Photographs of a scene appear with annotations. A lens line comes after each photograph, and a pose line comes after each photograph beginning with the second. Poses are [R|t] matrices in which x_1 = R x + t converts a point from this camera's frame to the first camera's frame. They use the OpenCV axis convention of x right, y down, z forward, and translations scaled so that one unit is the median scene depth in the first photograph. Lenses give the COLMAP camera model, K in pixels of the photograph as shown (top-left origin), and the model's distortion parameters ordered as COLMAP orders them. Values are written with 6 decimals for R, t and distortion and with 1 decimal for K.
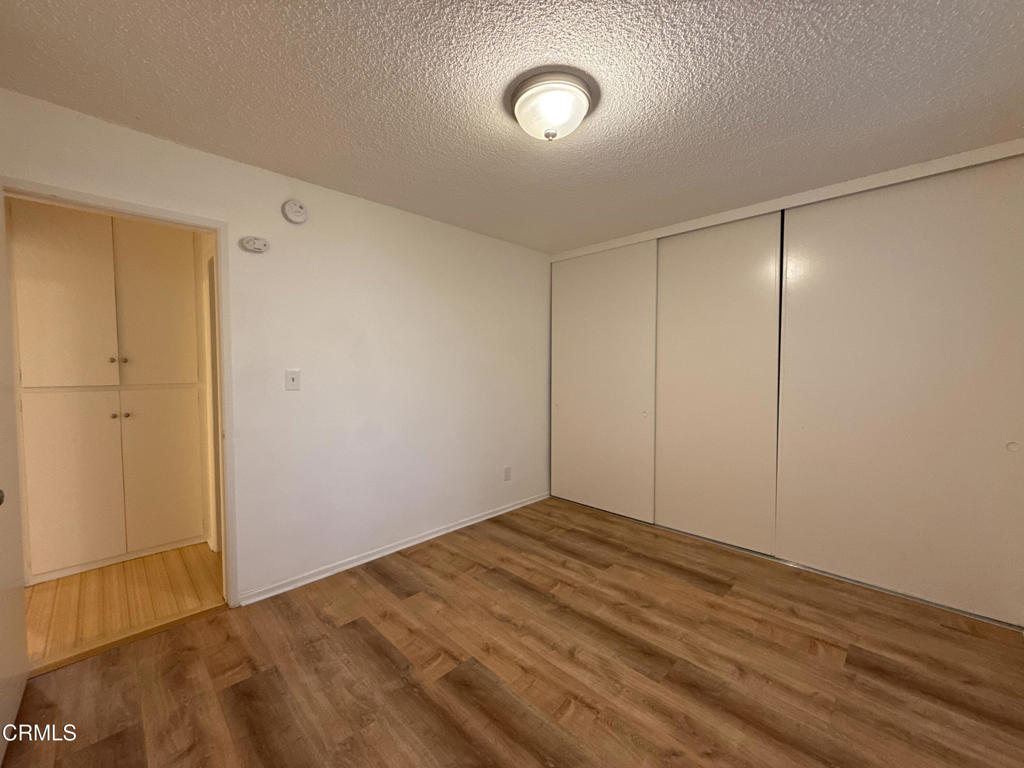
lens RADIAL K [[407.6, 0, 508.1], [0, 407.6, 383.1], [0, 0, 1]] dist [0.000656, 0.000130]
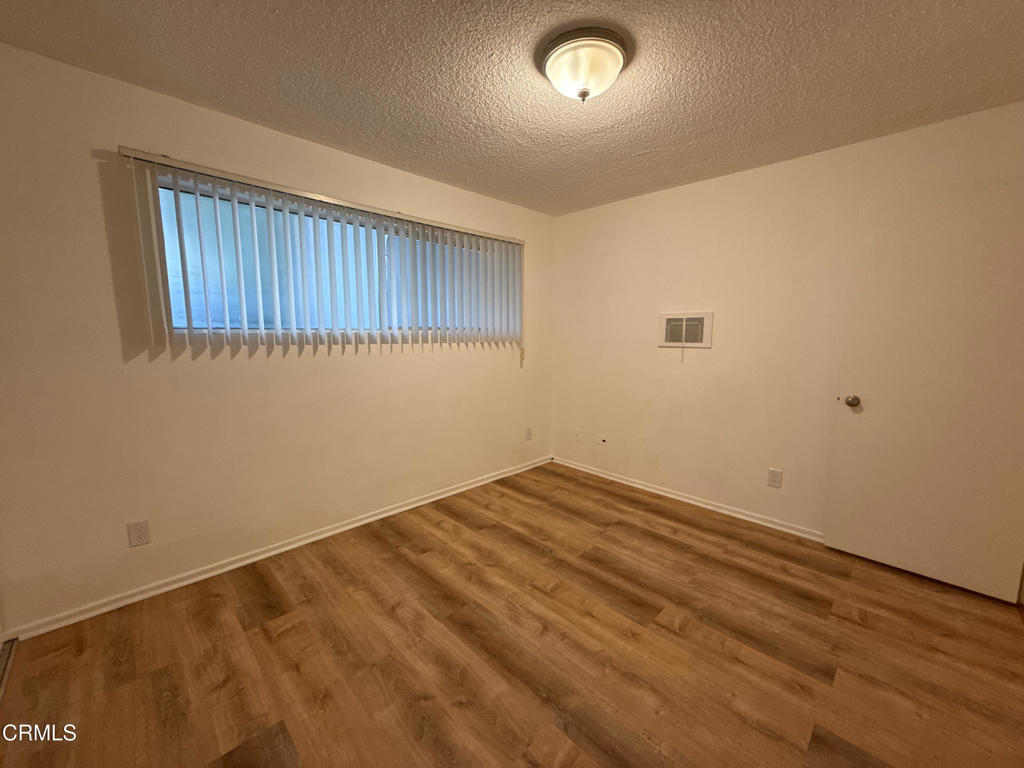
lens RADIAL K [[407.6, 0, 508.1], [0, 407.6, 383.1], [0, 0, 1]] dist [0.000656, 0.000130]
pose [[-0.999936, -0.008014, 0.008038, 0.221555], [-0.006545, 0.985681, 0.168494, -0.074581], [-0.009273, 0.168431, -0.985670, 1.706435]]
